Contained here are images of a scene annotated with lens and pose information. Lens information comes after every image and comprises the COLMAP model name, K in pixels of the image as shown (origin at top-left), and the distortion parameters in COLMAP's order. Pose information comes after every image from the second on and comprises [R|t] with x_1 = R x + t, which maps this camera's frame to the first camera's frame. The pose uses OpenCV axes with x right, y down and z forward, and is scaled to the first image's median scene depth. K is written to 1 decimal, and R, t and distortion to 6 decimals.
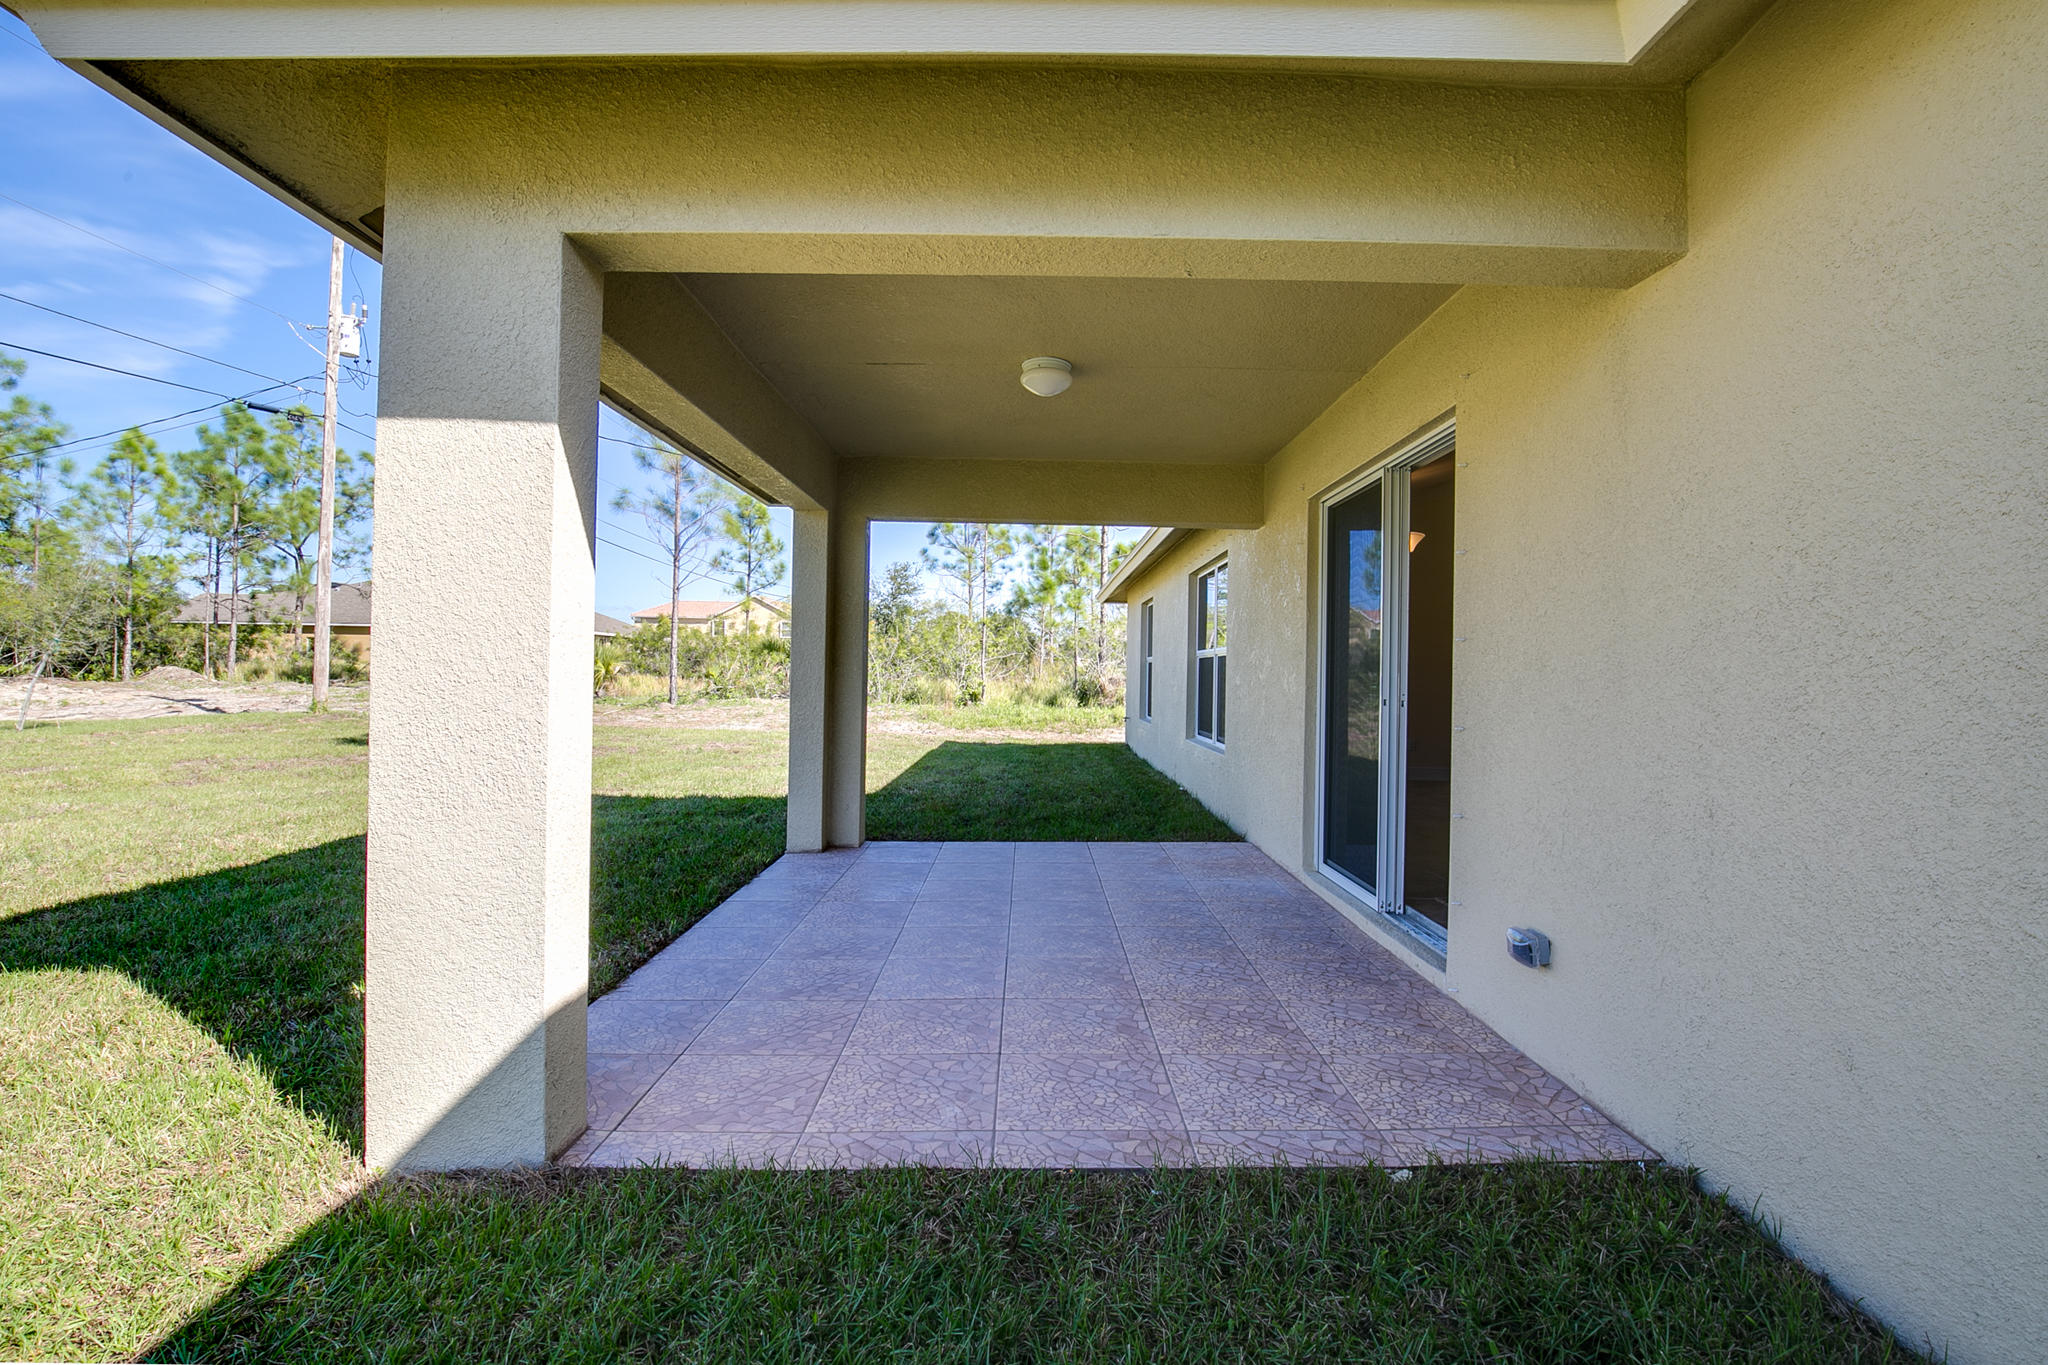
lens RADIAL K [[940.2, 0, 1024.0], [0, 940.2, 682.5], [0, 0, 1]] dist [0.000315, 0.000007]
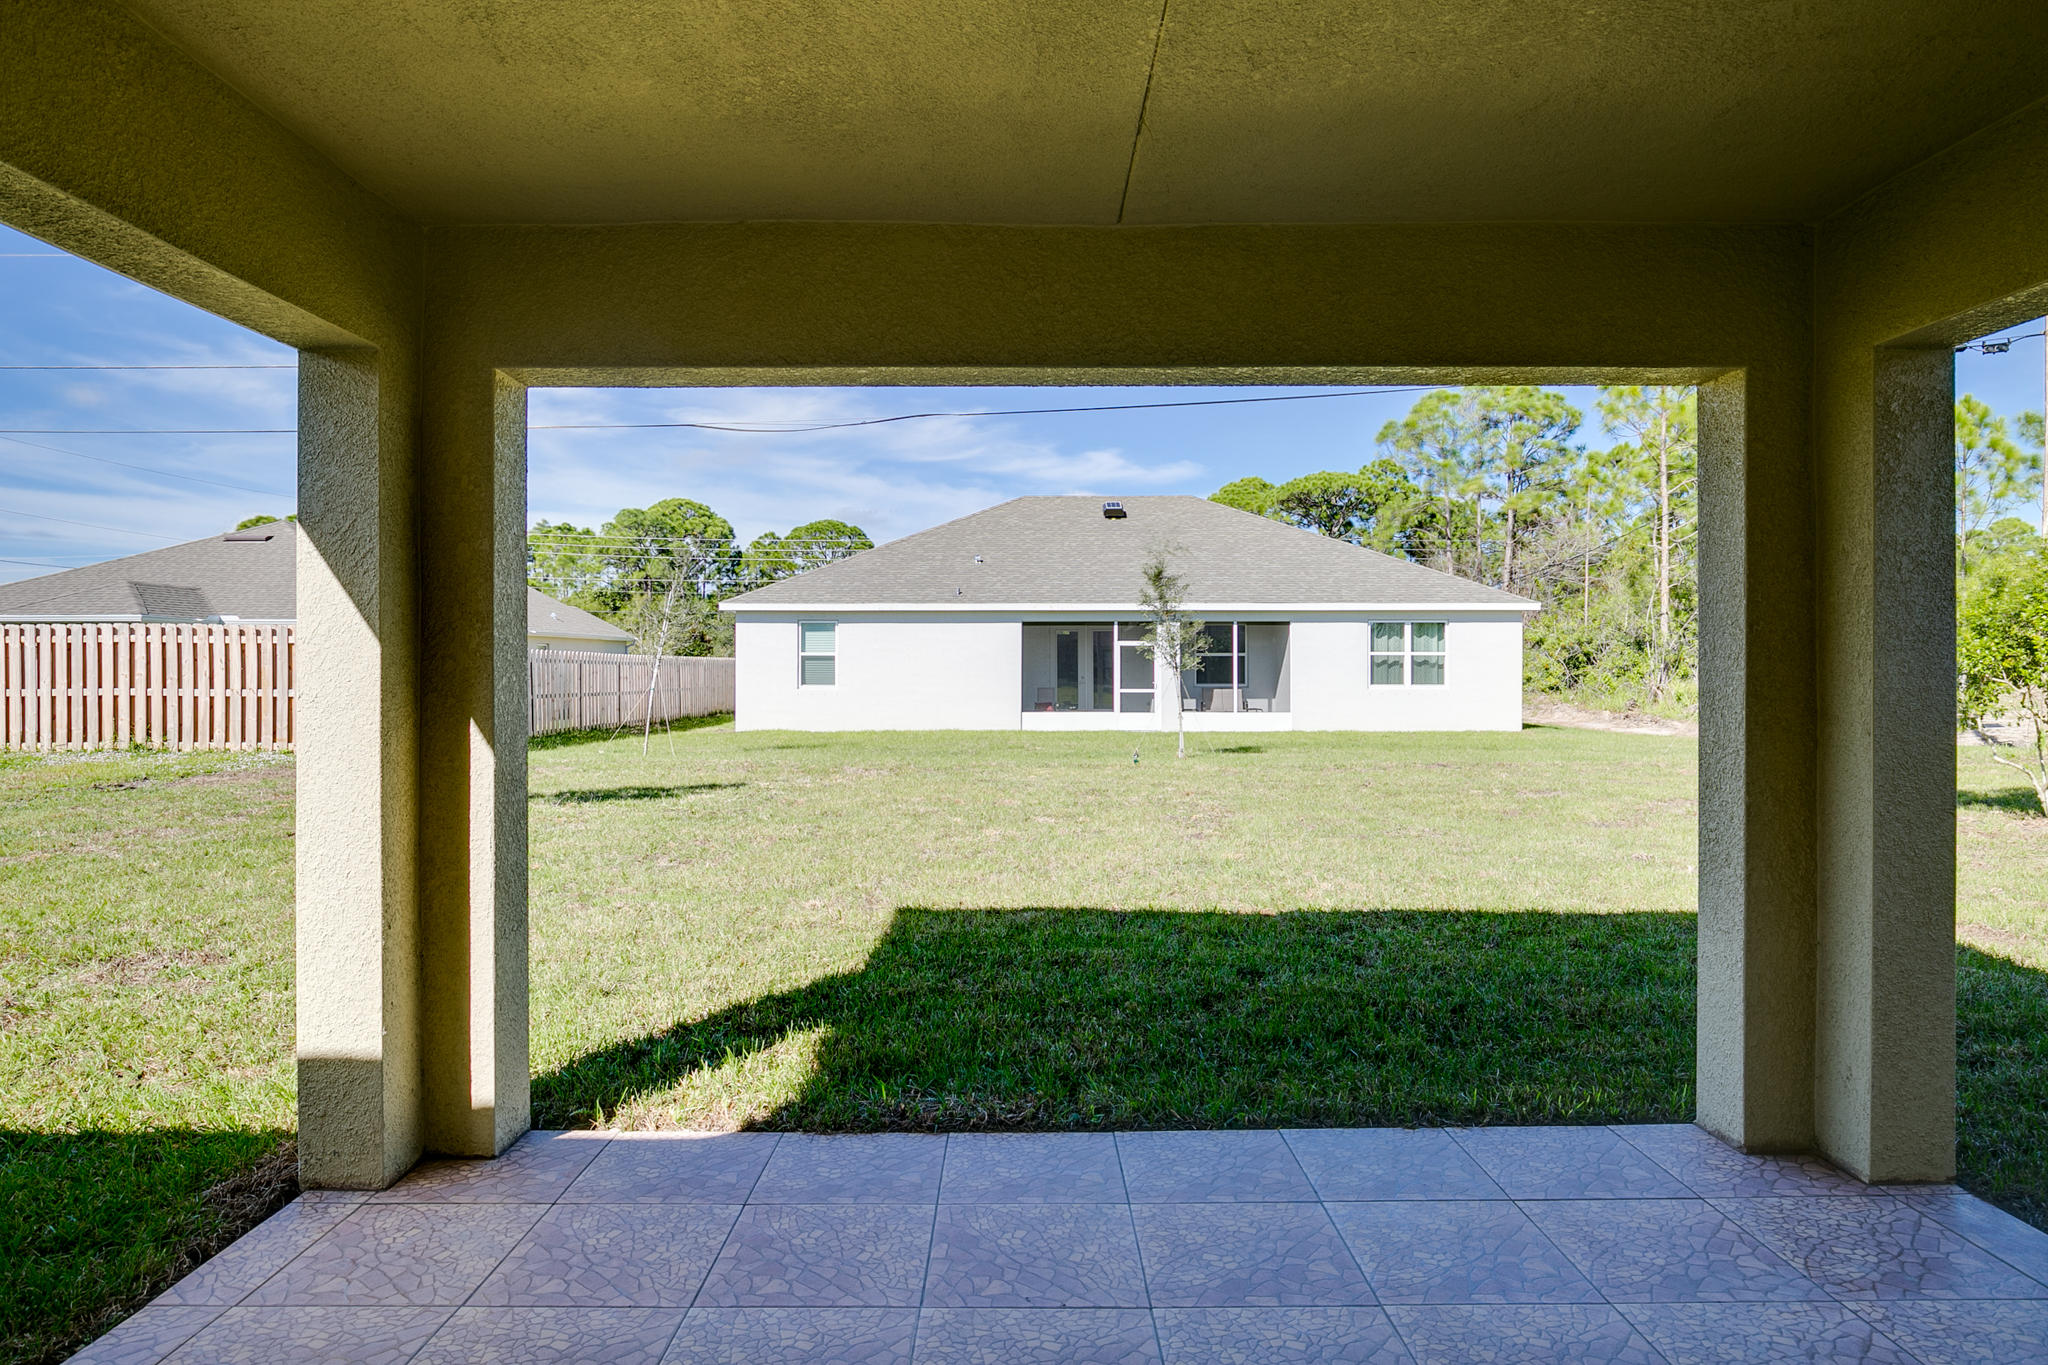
lens RADIAL K [[1201.9, 0, 1024.0], [0, 1201.9, 682.5], [0, 0, 1]] dist [-0.026959, 0.000130]
pose [[-0.003448, -0.006086, -0.999976, 0.538603], [-0.012484, 0.999904, -0.006043, -0.032457], [0.999916, 0.012463, -0.003523, 1.186102]]
